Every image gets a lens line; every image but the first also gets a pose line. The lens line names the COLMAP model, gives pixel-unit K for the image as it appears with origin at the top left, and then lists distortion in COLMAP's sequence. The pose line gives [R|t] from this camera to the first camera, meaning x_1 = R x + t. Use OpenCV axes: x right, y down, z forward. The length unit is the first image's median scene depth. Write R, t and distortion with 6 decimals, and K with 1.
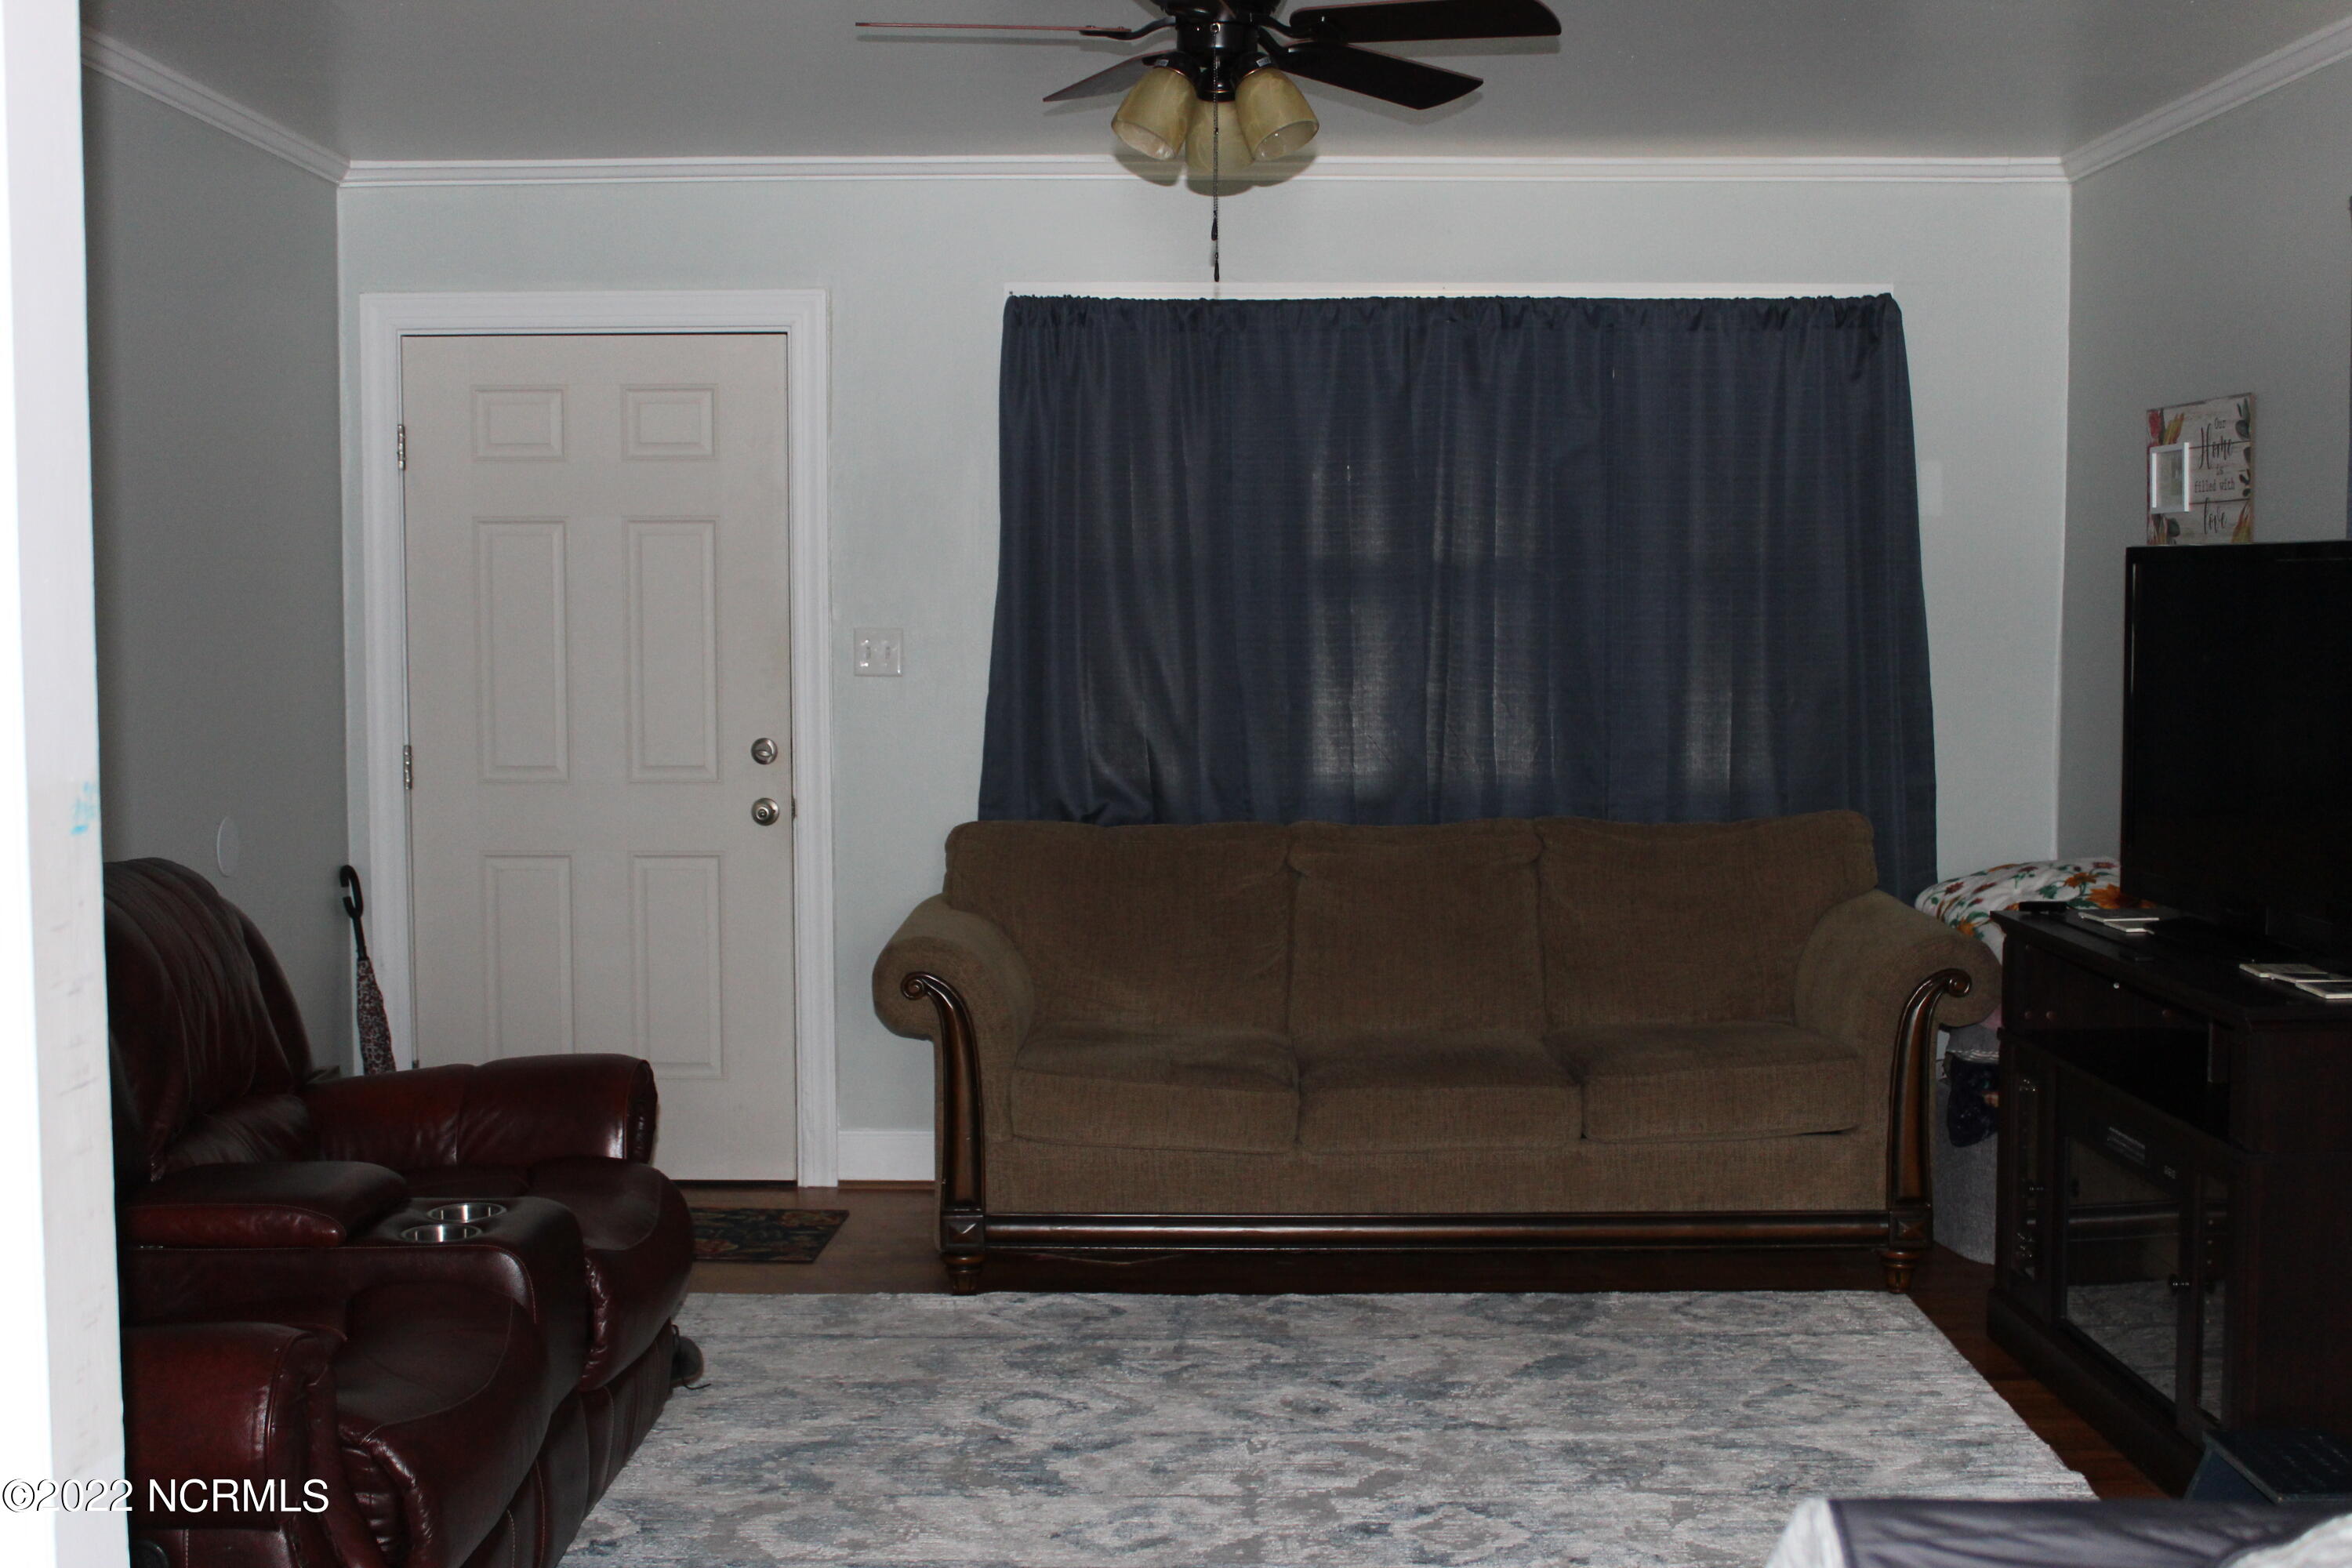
lens RADIAL K [[2787.0, 0, 1182.9], [0, 2787.0, 807.0], [0, 0, 1]] dist [-0.071403, 0.000000]
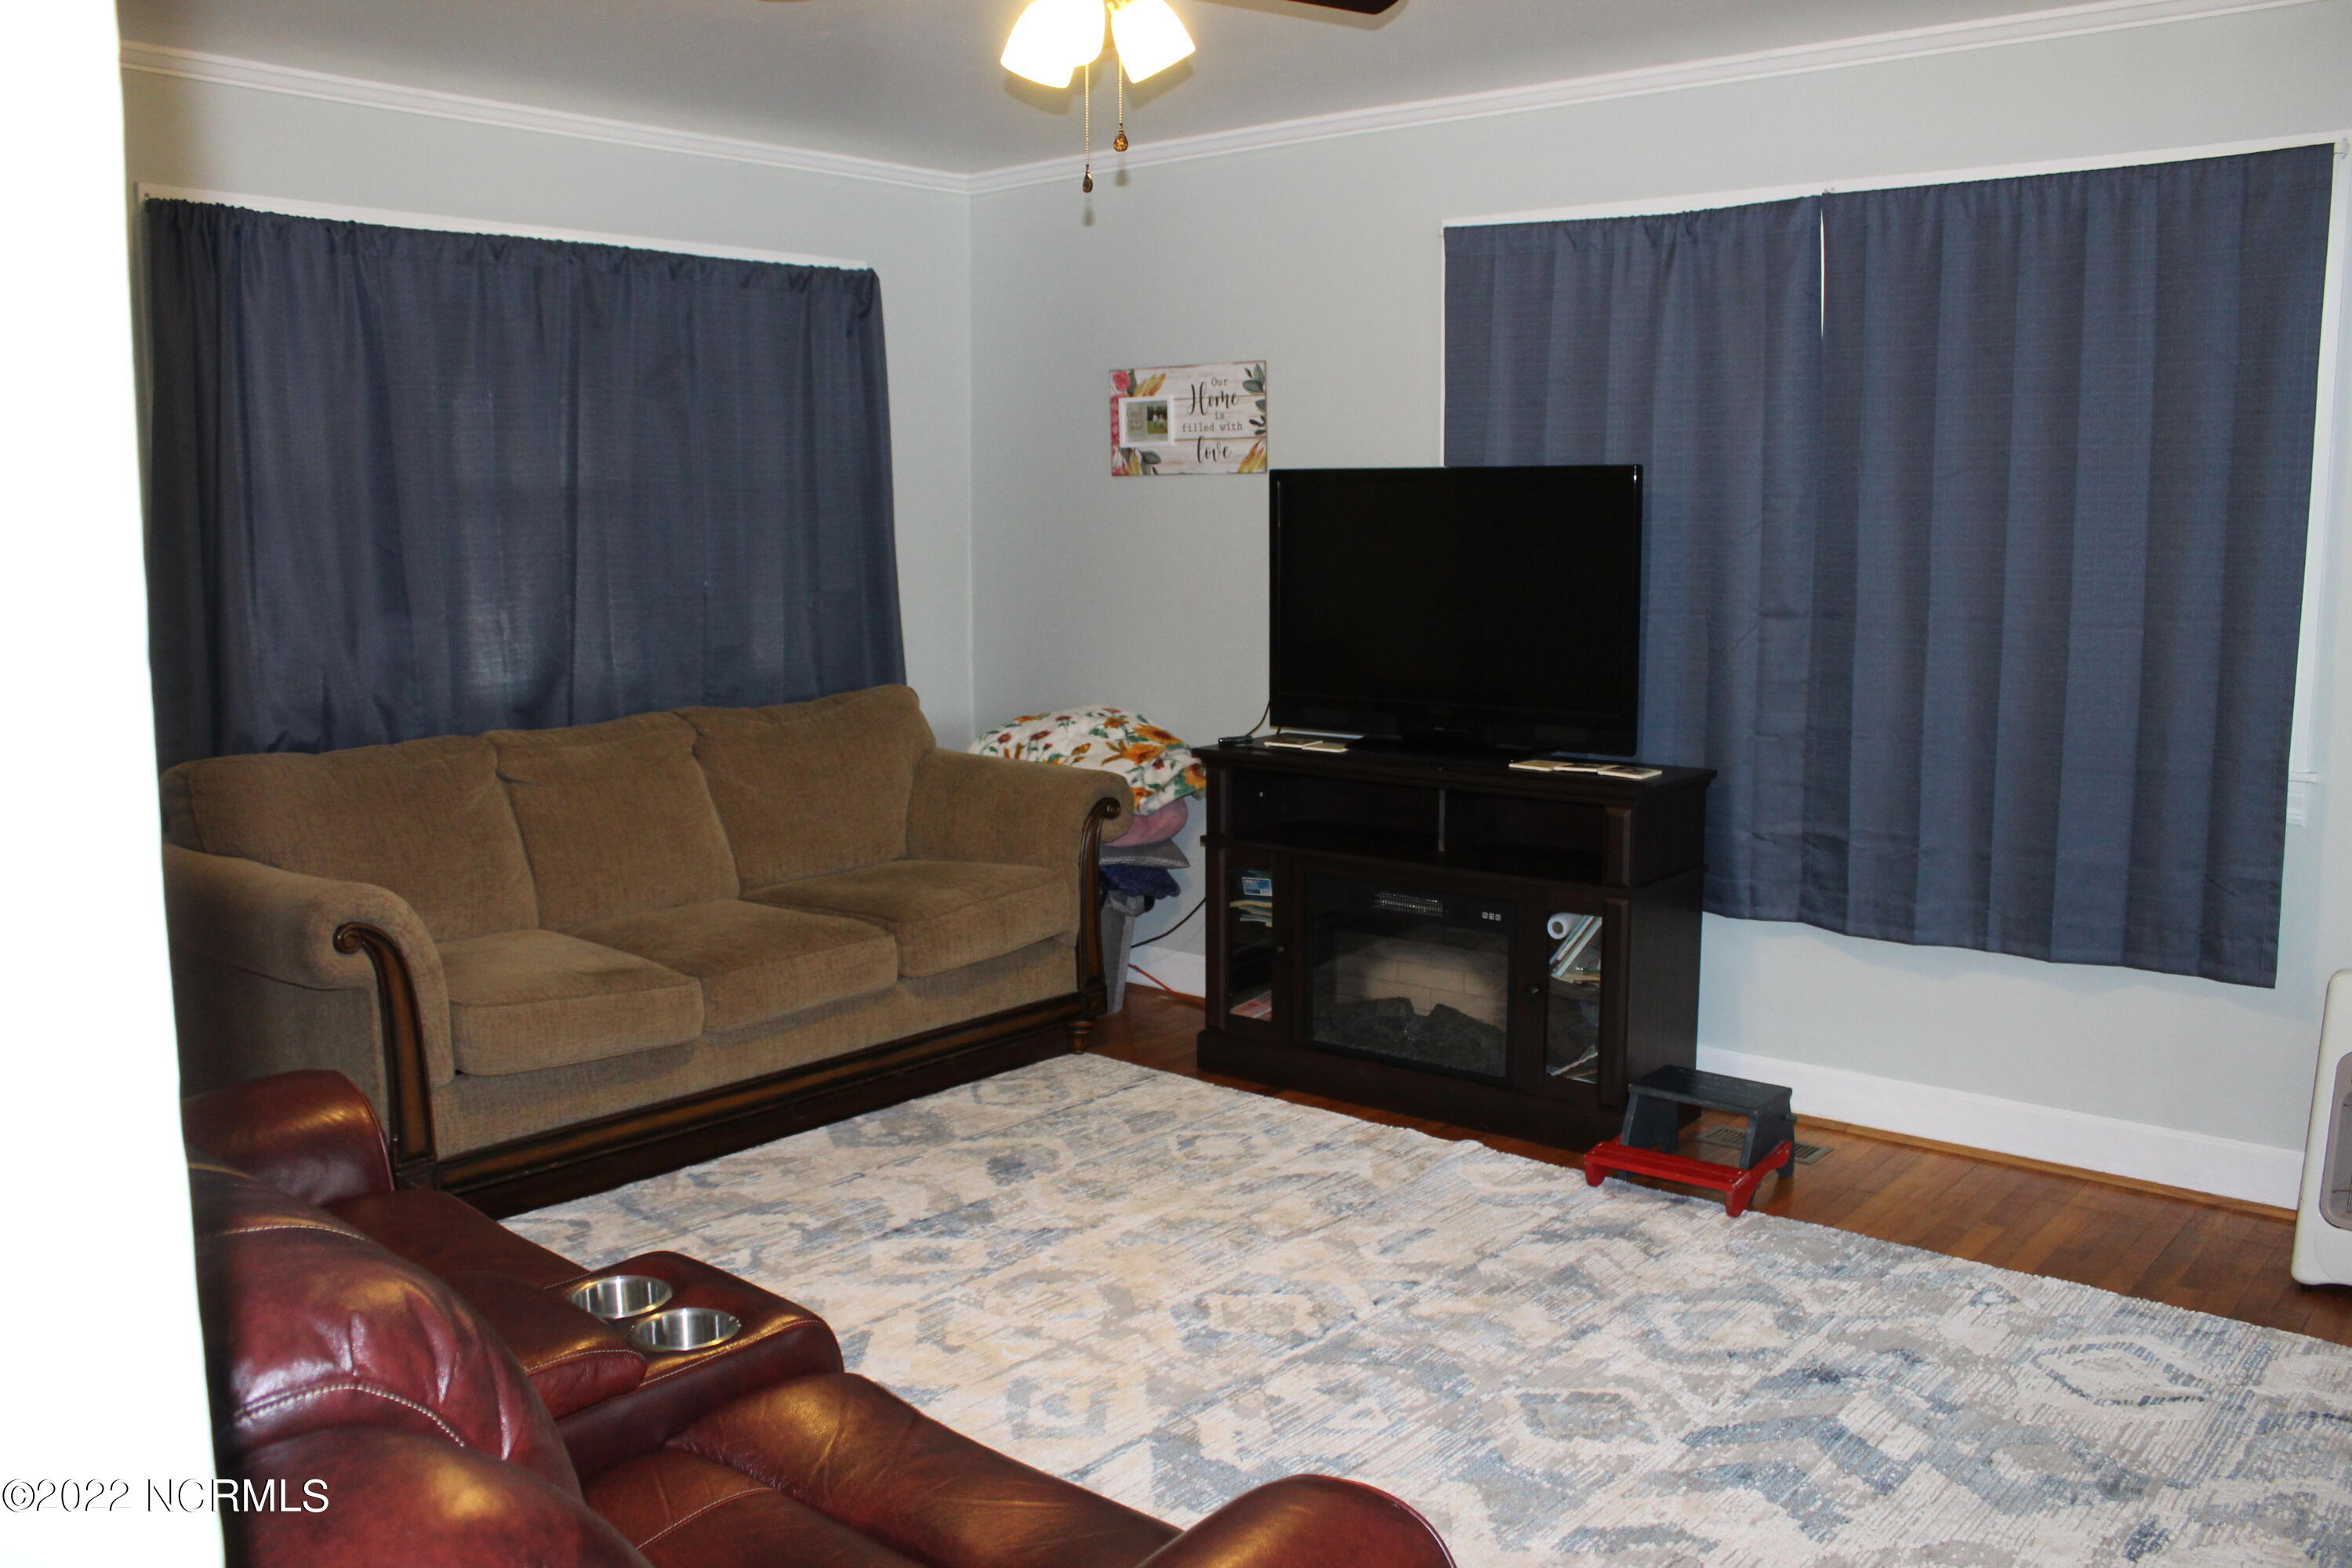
lens RADIAL K [[1968.1, 0, 1185.8], [0, 1968.1, 779.6], [0, 0, 1]] dist [-0.162175, 0.144279]
pose [[0.645213, -0.103359, 0.756979, -0.390789], [0.063430, 0.994633, 0.081744, -0.022436], [-0.761366, -0.004727, 0.648306, 0.375904]]
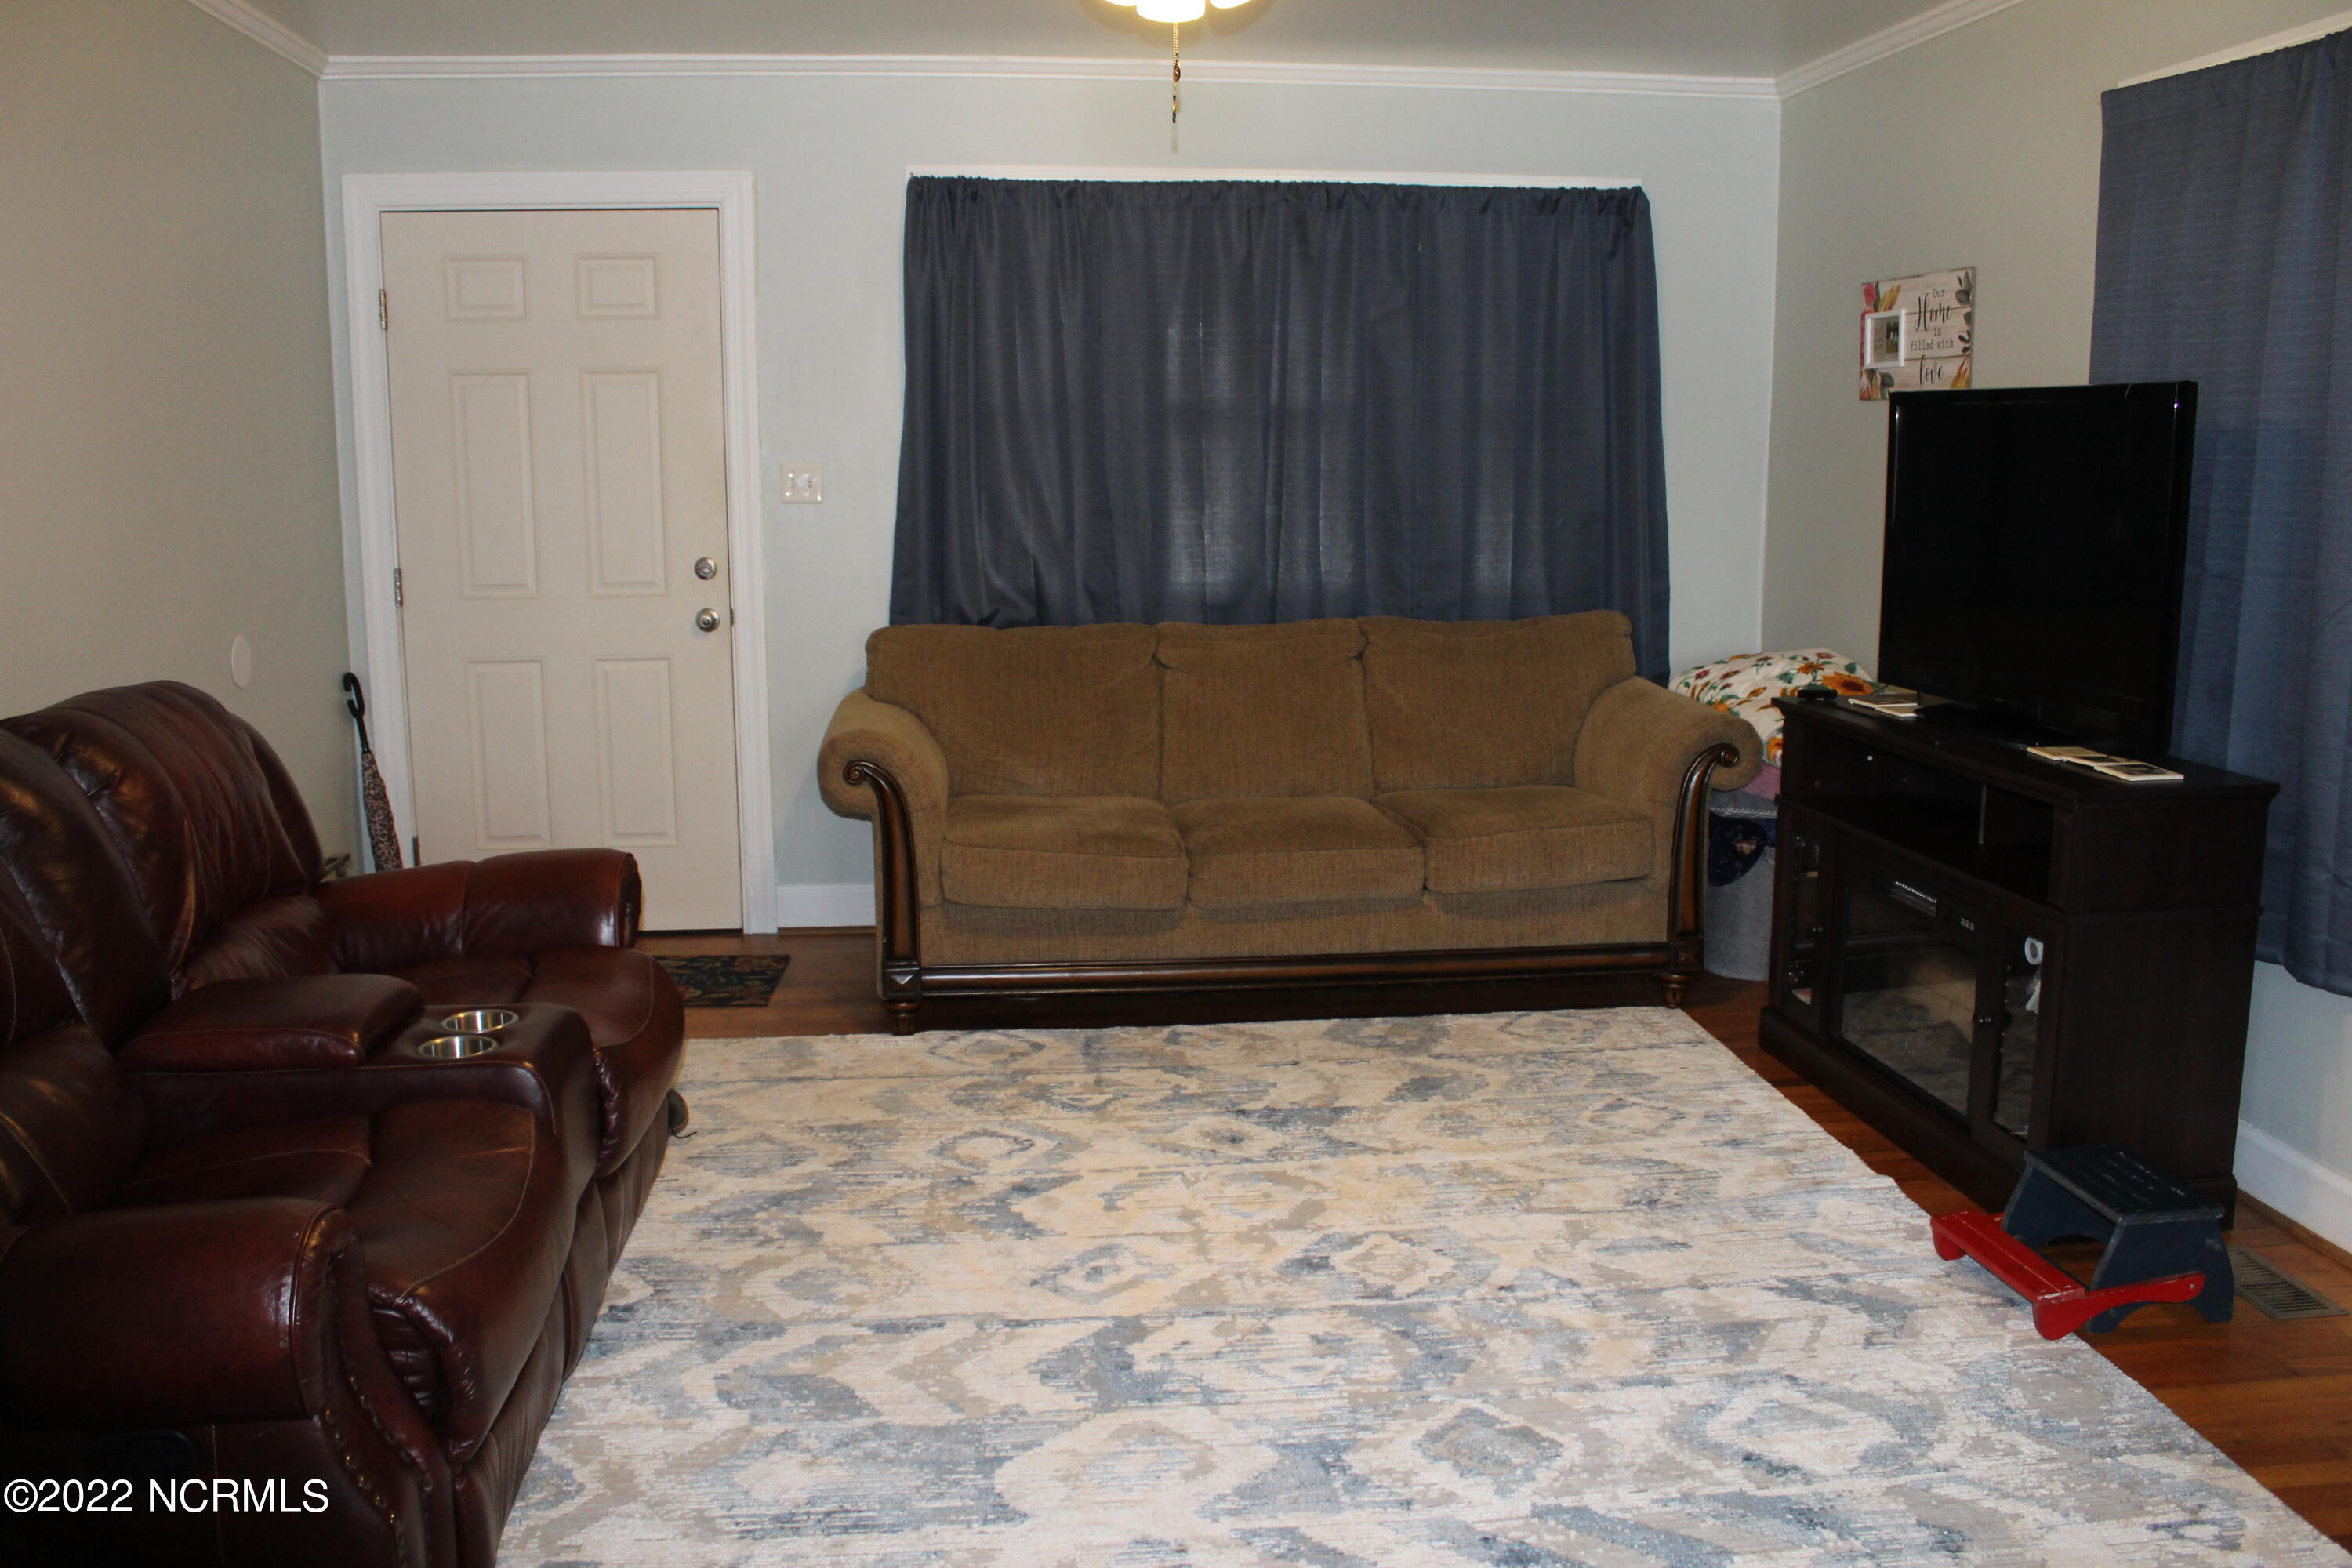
lens RADIAL K [[1968.1, 0, 1182.1], [0, 1968.1, 786.6], [0, 0, 1]] dist [-0.162175, 0.144279]
pose [[0.993283, -0.019960, 0.113975, -0.054527], [0.008999, 0.995351, 0.095893, -0.006446], [-0.115360, -0.094223, 0.988845, 0.183991]]
